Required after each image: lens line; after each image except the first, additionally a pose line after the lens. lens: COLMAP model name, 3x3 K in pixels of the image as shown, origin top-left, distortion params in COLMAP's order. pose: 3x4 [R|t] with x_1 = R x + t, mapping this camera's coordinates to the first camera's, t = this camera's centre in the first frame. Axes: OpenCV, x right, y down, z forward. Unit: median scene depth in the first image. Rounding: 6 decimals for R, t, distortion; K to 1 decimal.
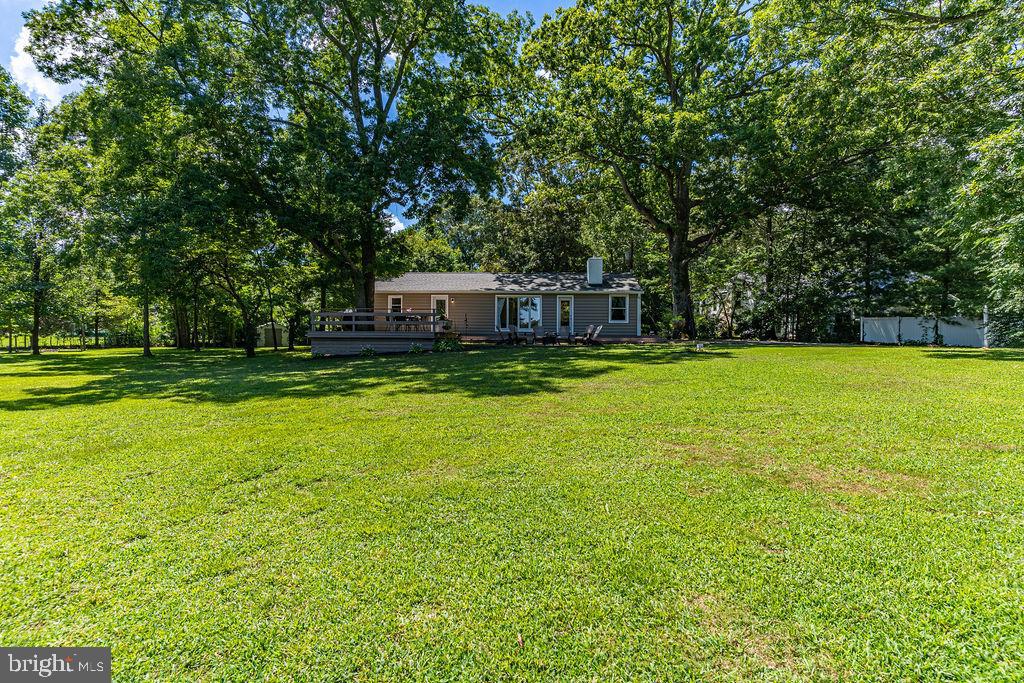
lens RADIAL K [[503.6, 0, 513.6], [0, 503.6, 340.8], [0, 0, 1]] dist [0.001683, 0.000038]
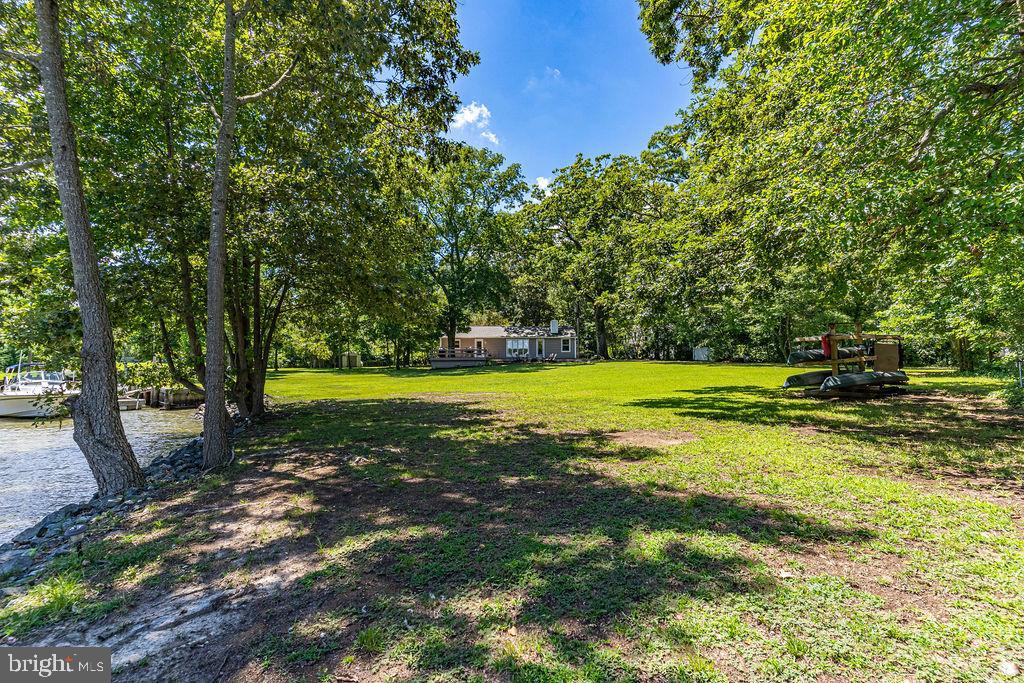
lens RADIAL K [[503.6, 0, 510.9], [0, 503.6, 343.4], [0, 0, 1]] dist [0.001683, 0.000038]
pose [[0.998563, -0.013391, 0.051891, -0.120455], [0.015505, 0.999057, -0.040554, 0.009774], [-0.051299, 0.041300, 0.997829, -1.018996]]
